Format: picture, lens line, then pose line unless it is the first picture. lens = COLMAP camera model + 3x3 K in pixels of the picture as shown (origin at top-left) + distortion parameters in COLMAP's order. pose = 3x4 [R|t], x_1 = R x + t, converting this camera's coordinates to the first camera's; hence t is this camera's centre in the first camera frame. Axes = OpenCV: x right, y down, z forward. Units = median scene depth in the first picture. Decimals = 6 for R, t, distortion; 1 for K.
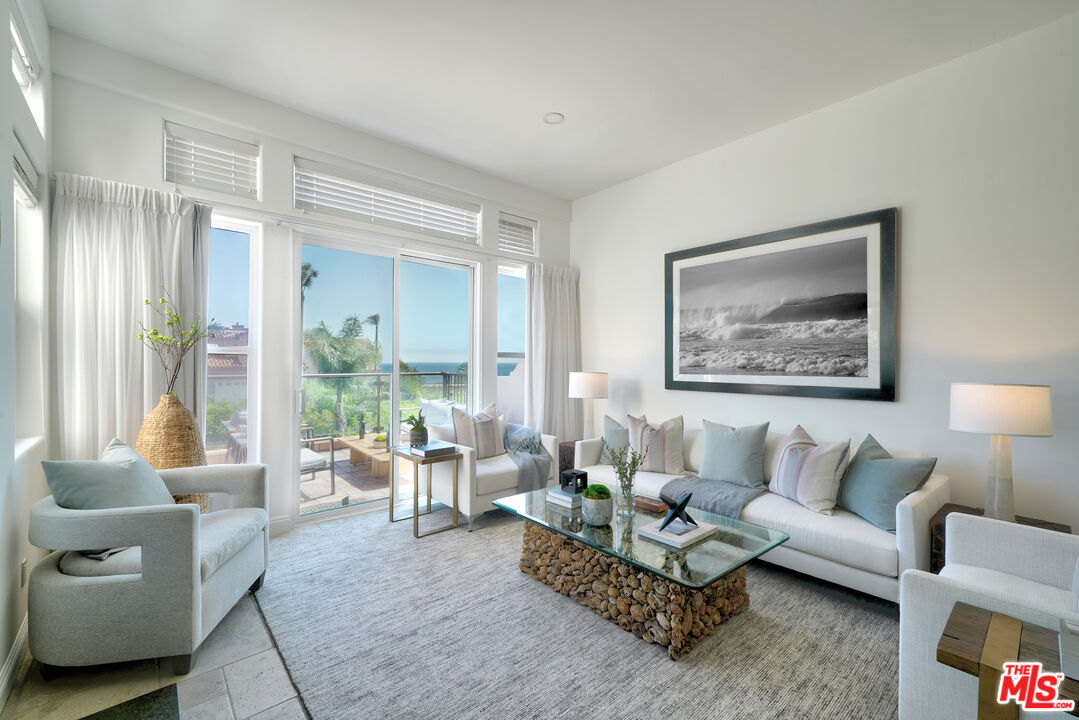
lens RADIAL K [[456.7, 0, 539.4], [0, 456.7, 358.6], [0, 0, 1]] dist [-0.000761, -0.000315]
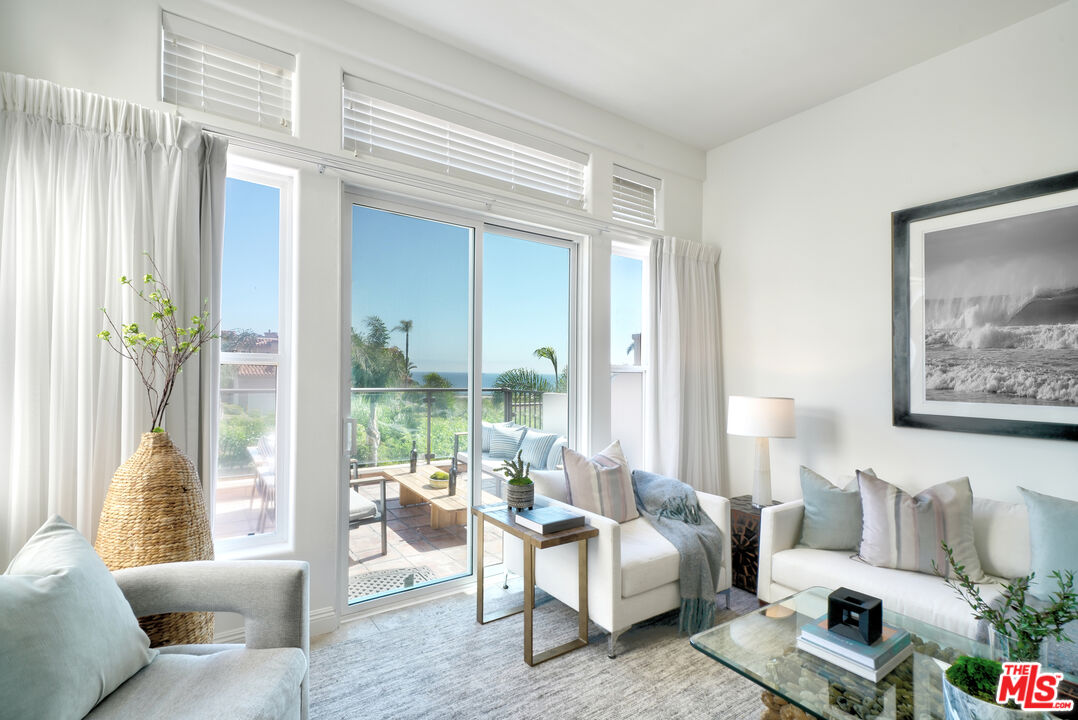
lens RADIAL K [[491.8, 0, 510.9], [0, 491.8, 373.8], [0, 0, 1]] dist [-0.000635, 0.000035]
pose [[0.991755, 0.012257, -0.127558, -0.181974], [-0.011001, 0.999884, 0.010539, -0.007396], [0.127673, -0.009049, 0.991775, 0.289195]]
